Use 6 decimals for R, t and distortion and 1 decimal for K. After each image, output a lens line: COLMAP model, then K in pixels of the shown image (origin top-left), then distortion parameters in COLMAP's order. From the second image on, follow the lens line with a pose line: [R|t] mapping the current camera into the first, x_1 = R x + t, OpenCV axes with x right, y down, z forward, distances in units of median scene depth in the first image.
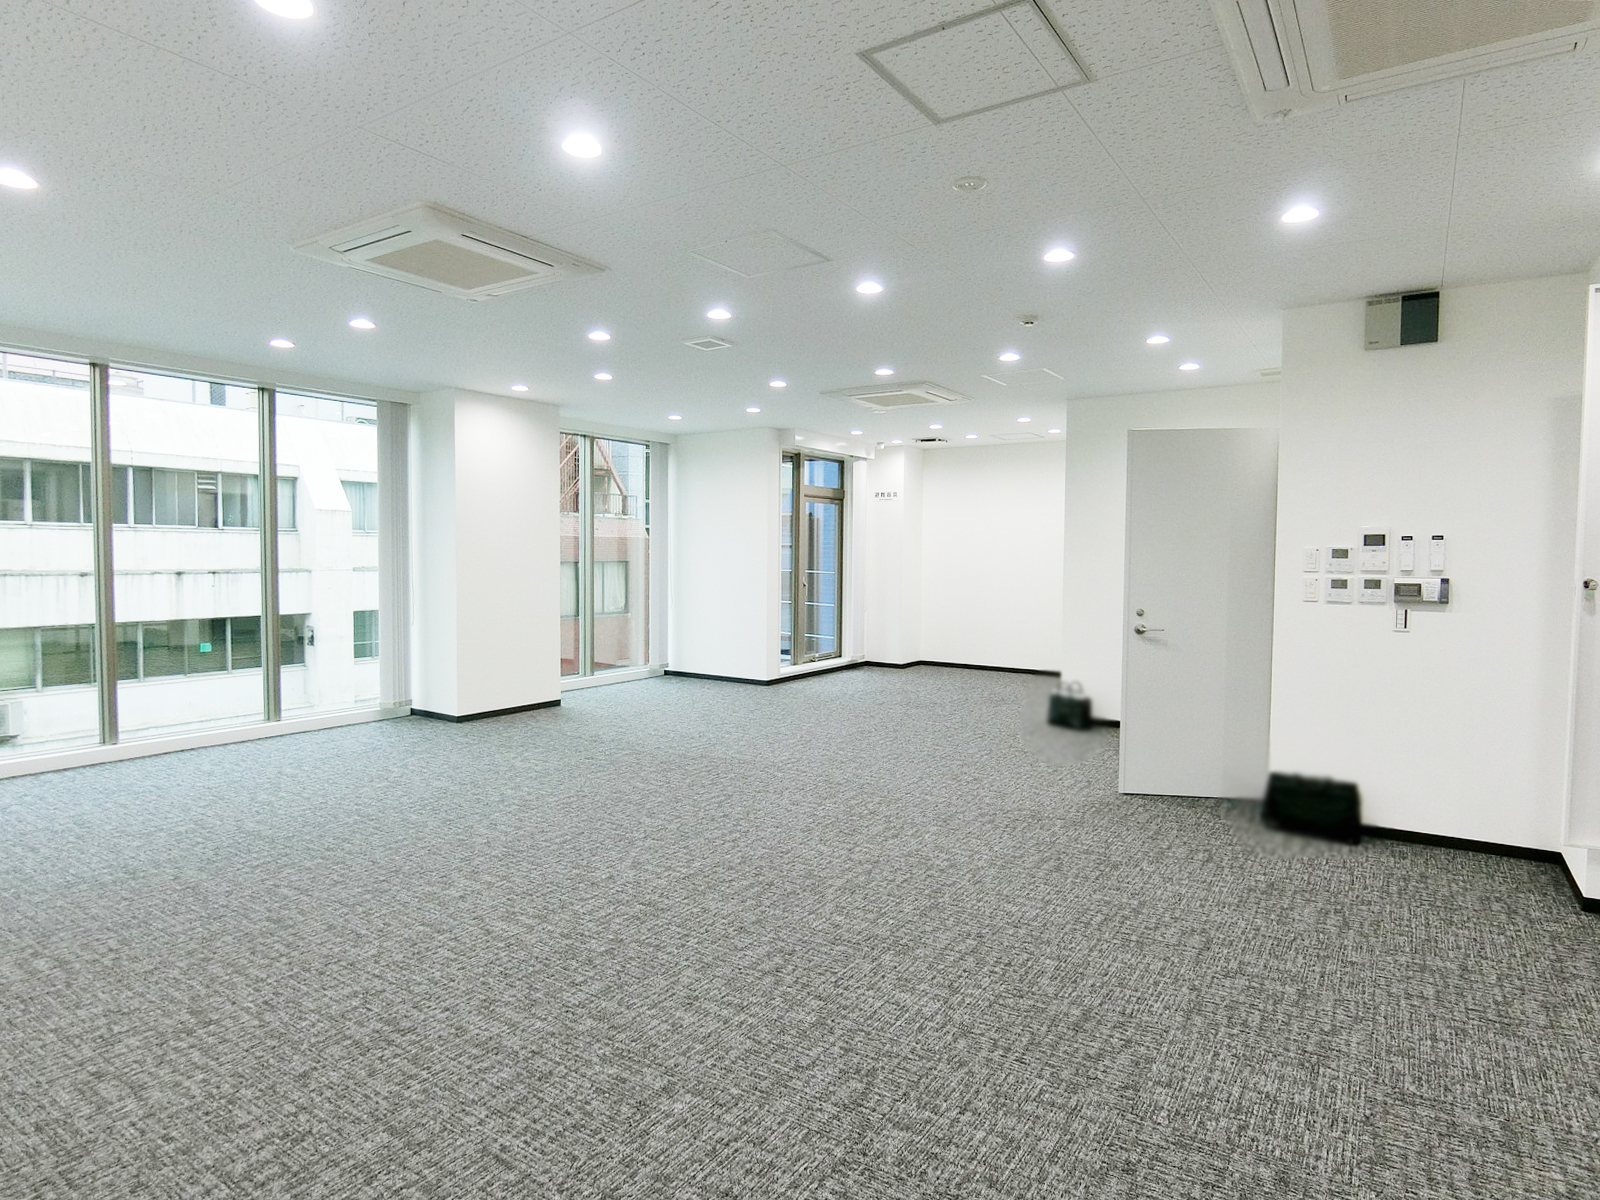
lens RADIAL K [[909.8, 0, 800.2], [0, 909.8, 597.6], [0, 0, 1]] dist [-0.016893, -0.000686]
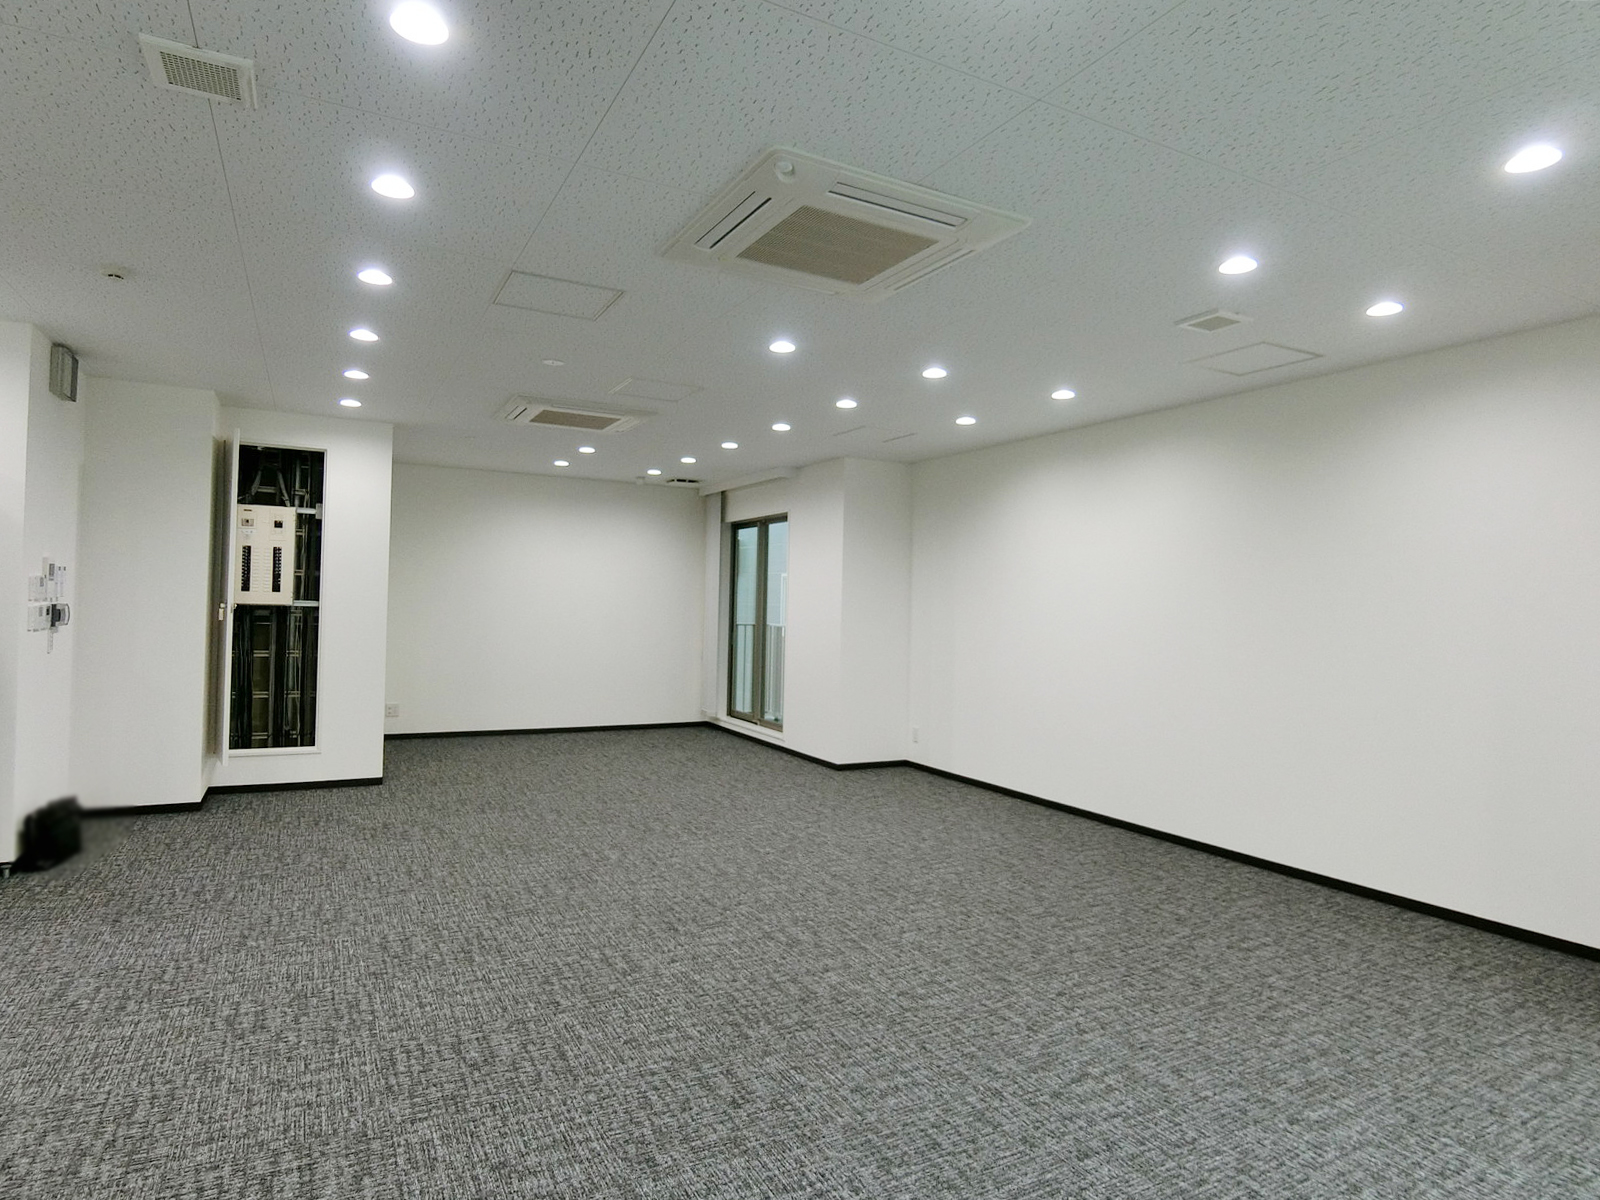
lens RADIAL K [[909.8, 0, 801.1], [0, 909.8, 597.6], [0, 0, 1]] dist [-0.016893, -0.000686]
pose [[-0.880662, -0.025938, 0.473034, -0.791502], [-0.007282, 0.999123, 0.041229, -0.099090], [-0.473689, 0.032864, -0.880079, 1.841437]]
